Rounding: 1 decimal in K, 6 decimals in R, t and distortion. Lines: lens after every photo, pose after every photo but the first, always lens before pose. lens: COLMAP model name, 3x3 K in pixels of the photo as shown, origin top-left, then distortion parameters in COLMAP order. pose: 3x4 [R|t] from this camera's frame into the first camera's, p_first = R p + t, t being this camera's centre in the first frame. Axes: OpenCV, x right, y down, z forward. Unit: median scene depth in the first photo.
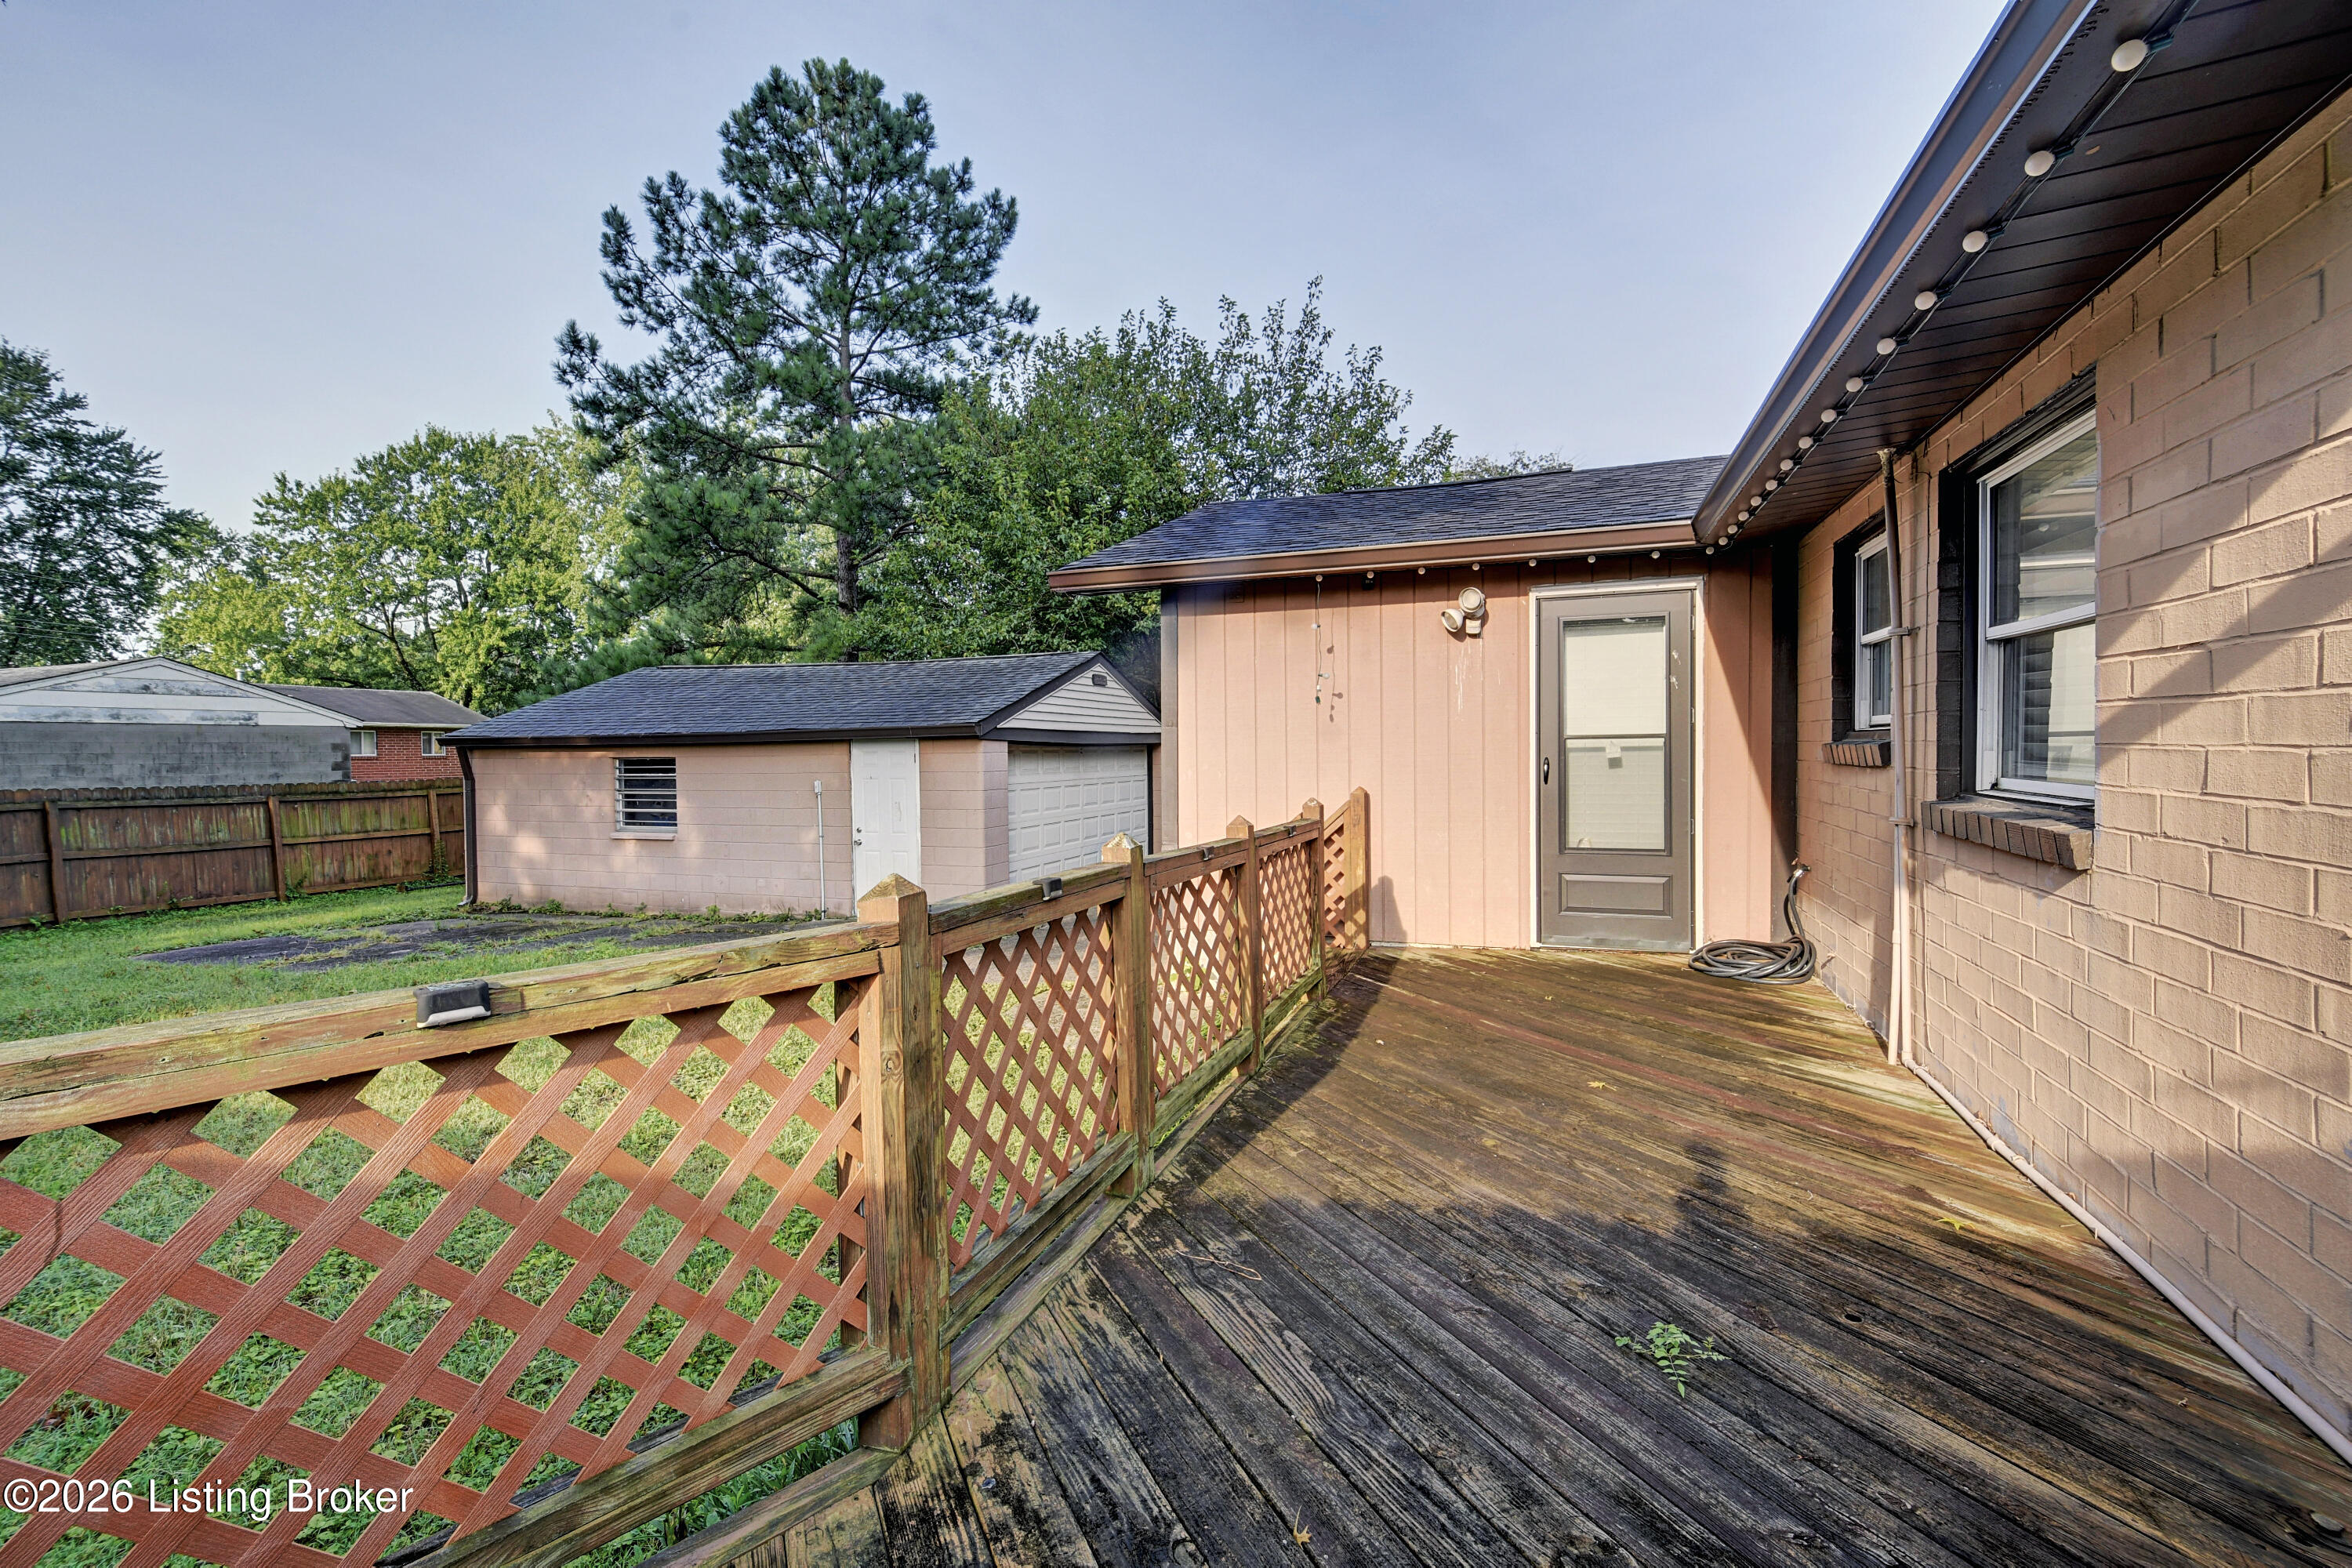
lens RADIAL K [[1031.1, 0, 1189.0], [0, 1031.1, 779.2], [0, 0, 1]] dist [-0.011066, -0.000071]
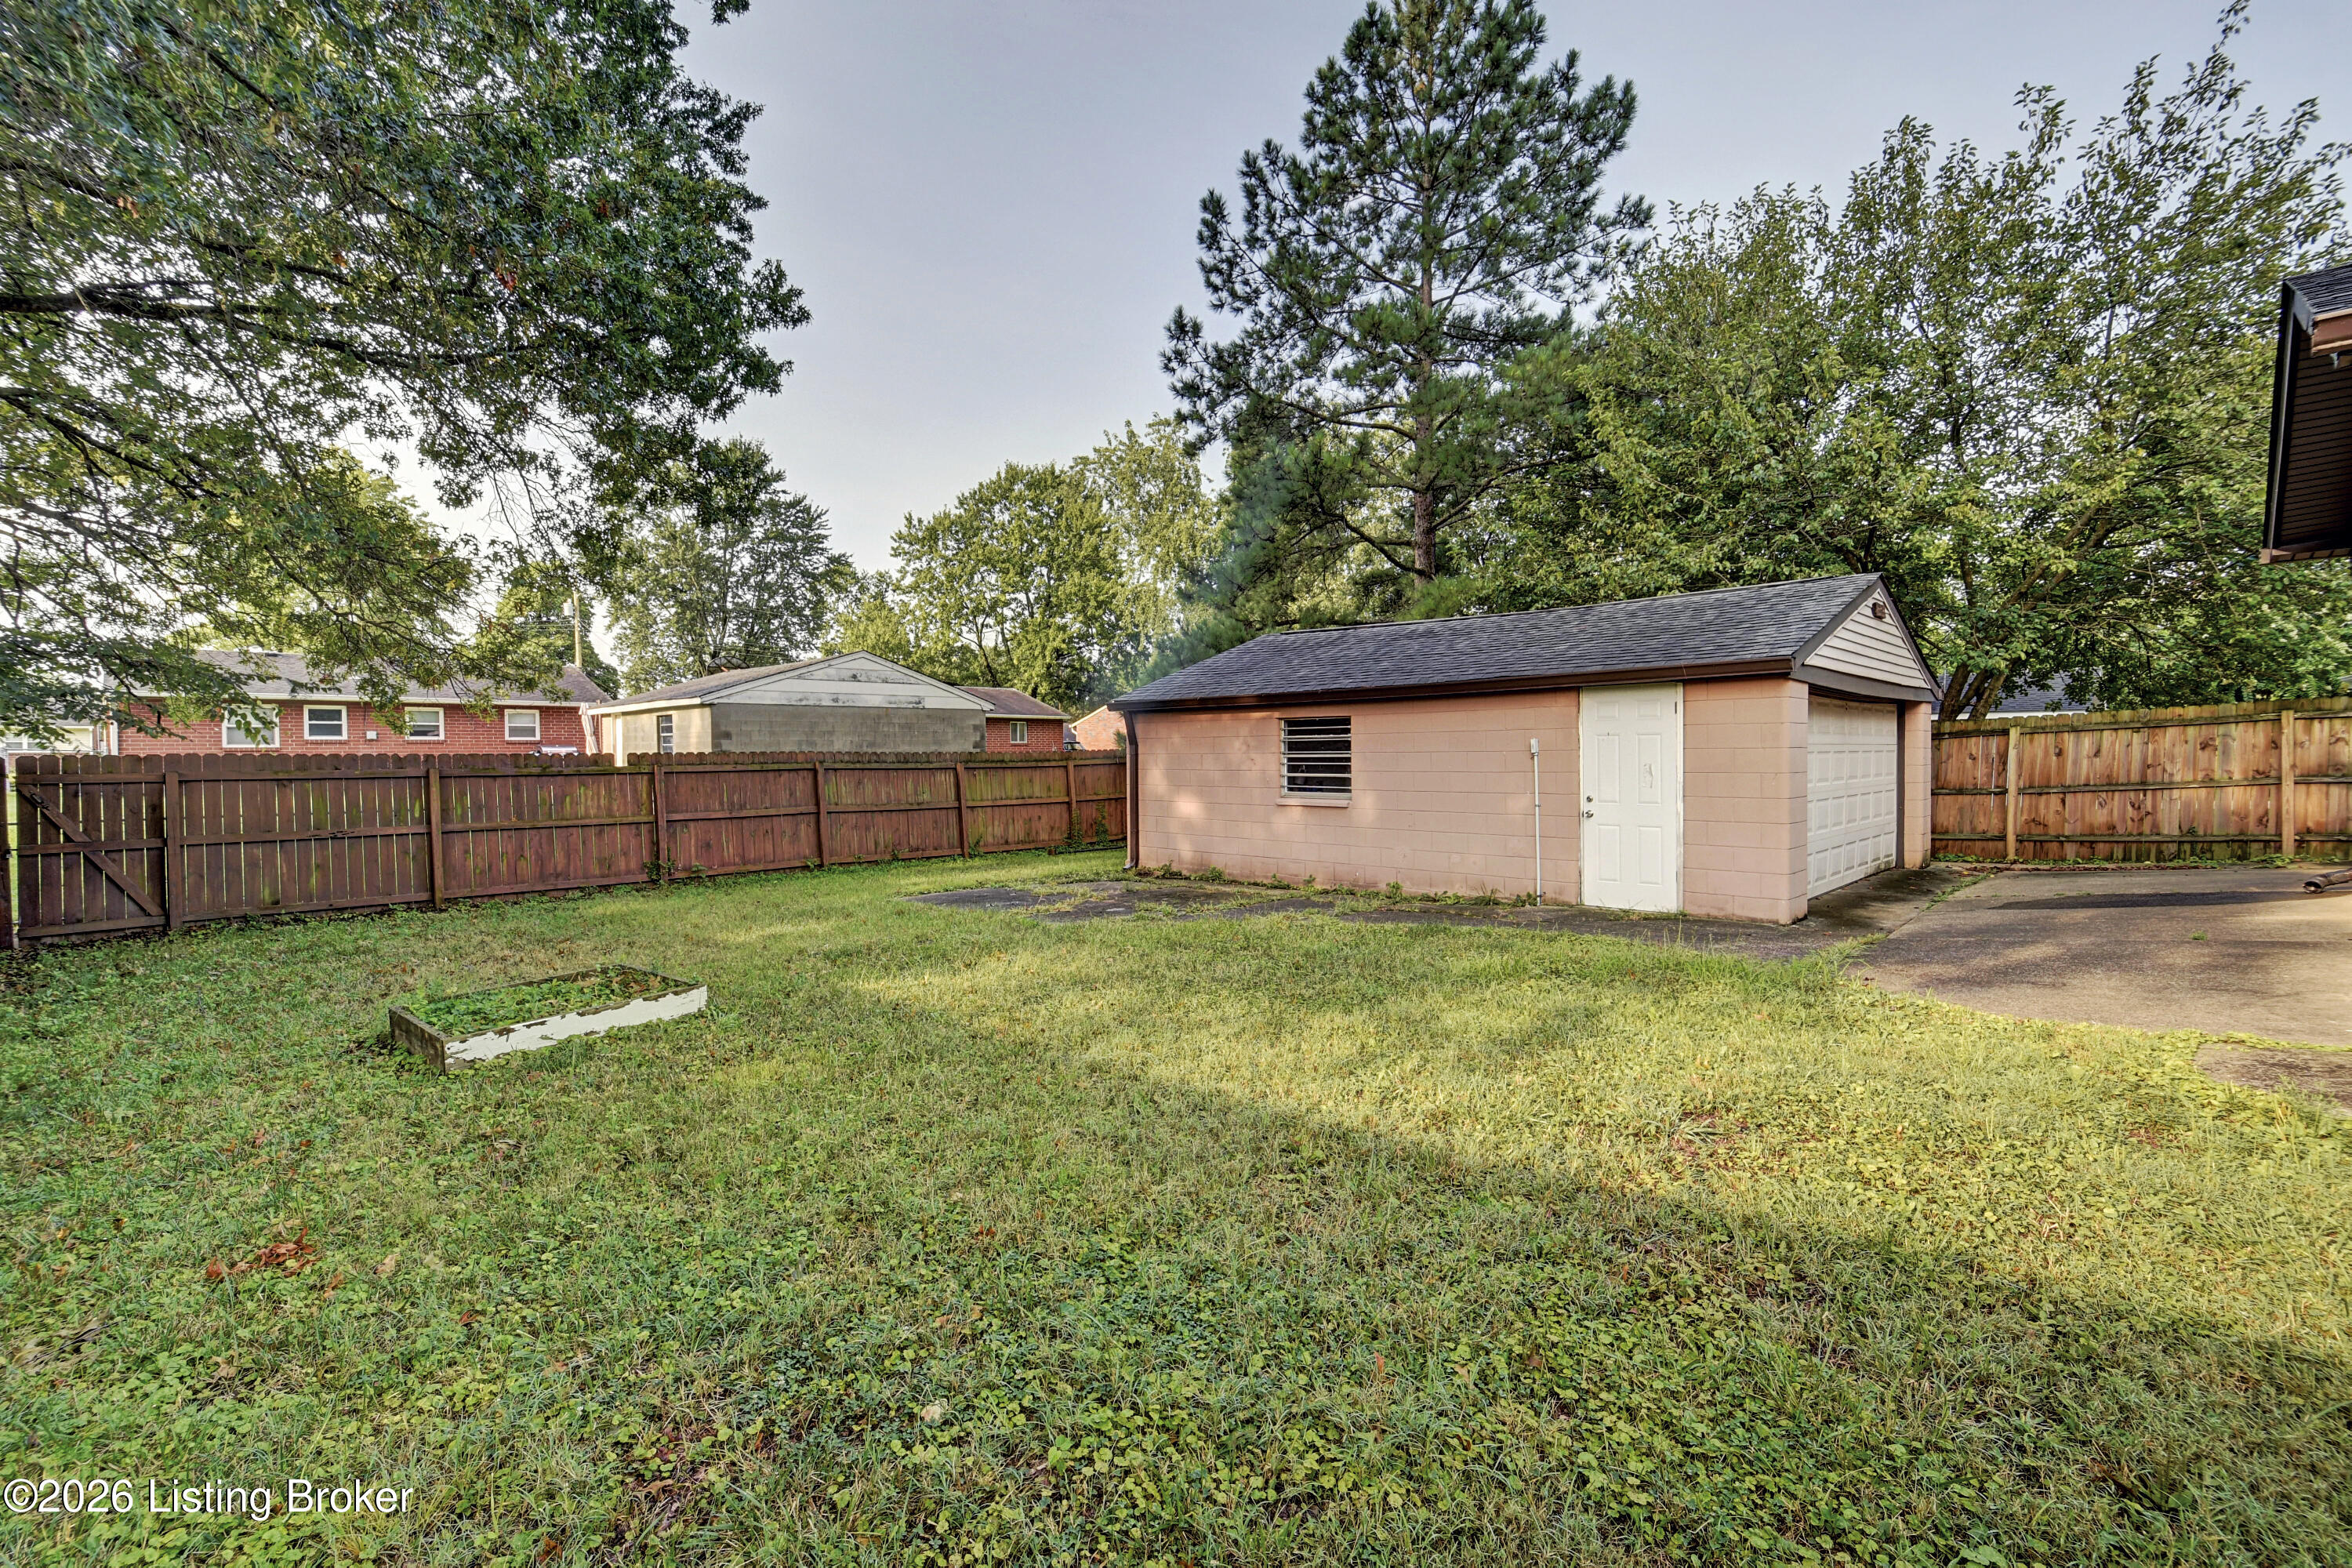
lens RADIAL K [[1040.6, 0, 1172.3], [0, 1040.6, 769.7], [0, 0, 1]] dist [0.000166, -0.005770]
pose [[0.897946, 0.008746, -0.440018, -0.131072], [-0.011786, 0.999922, -0.004177, 0.017559], [0.439947, 0.008937, 0.897979, 0.060608]]
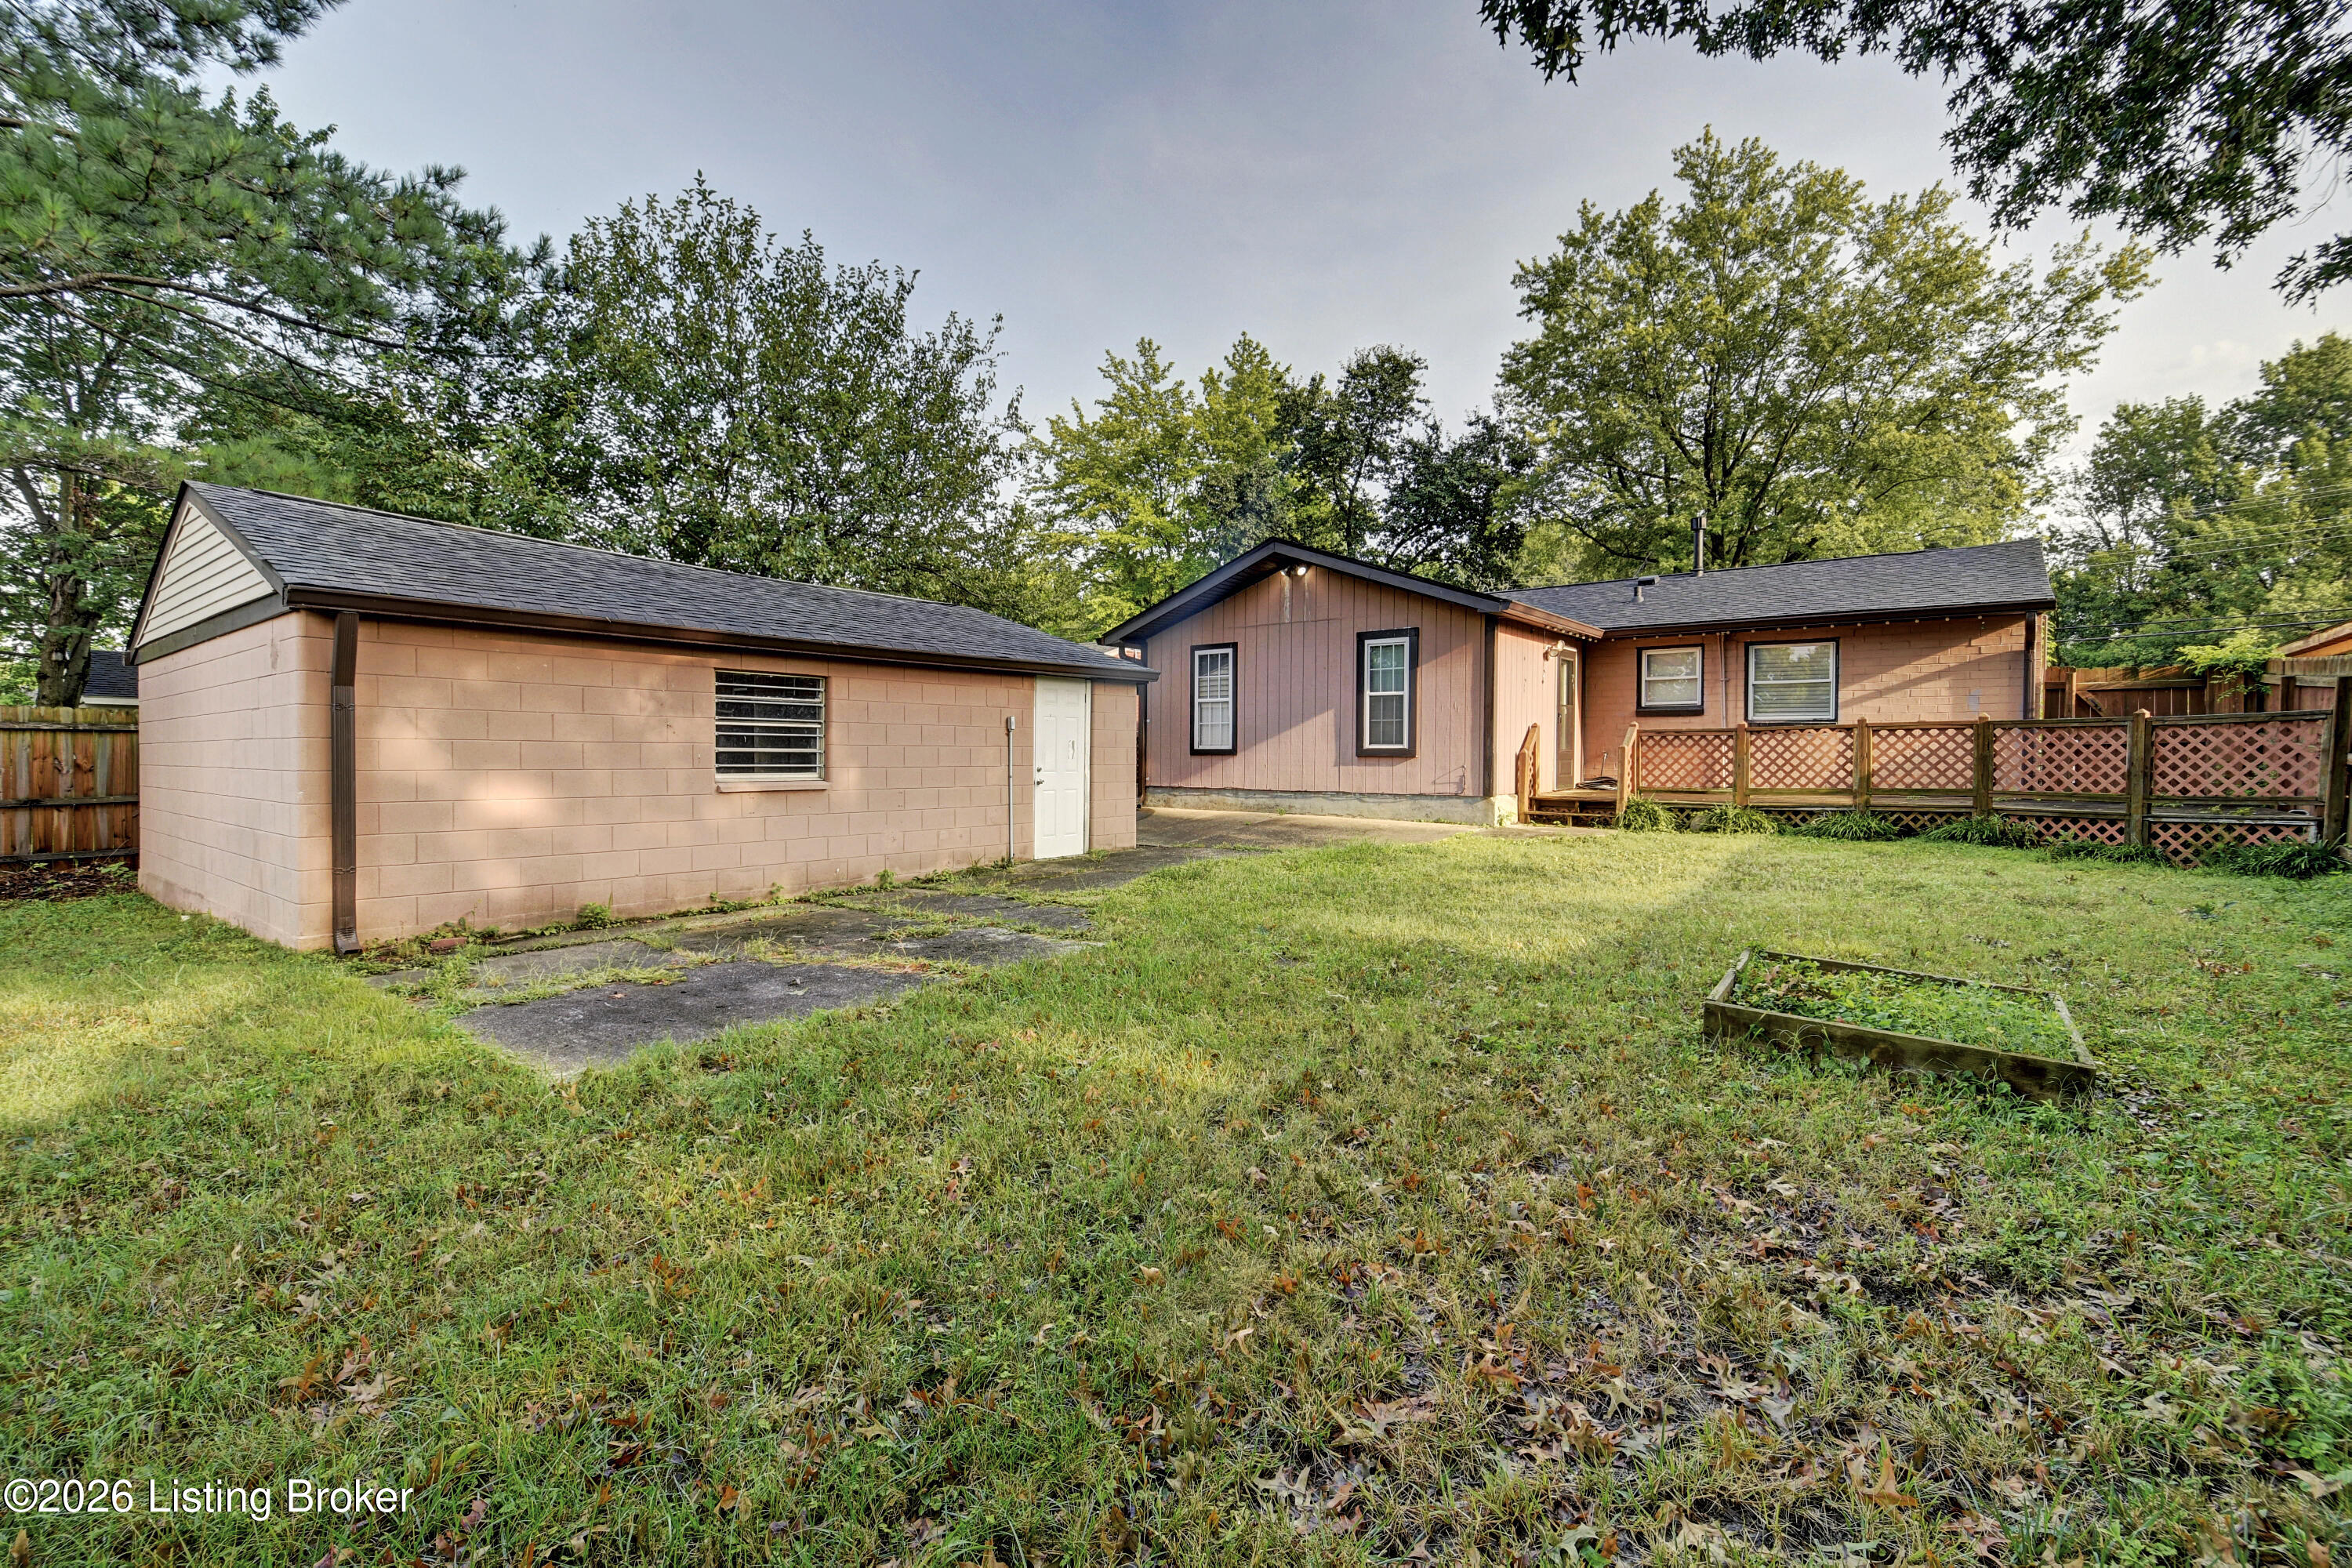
lens RADIAL K [[1040.6, 0, 1172.3], [0, 1040.6, 769.7], [0, 0, 1]] dist [0.000166, -0.005770]
pose [[0.329657, 0.008112, 0.944066, -0.617673], [0.009882, 0.999879, -0.012043, 0.031252], [-0.944049, 0.013300, 0.329537, 0.287761]]
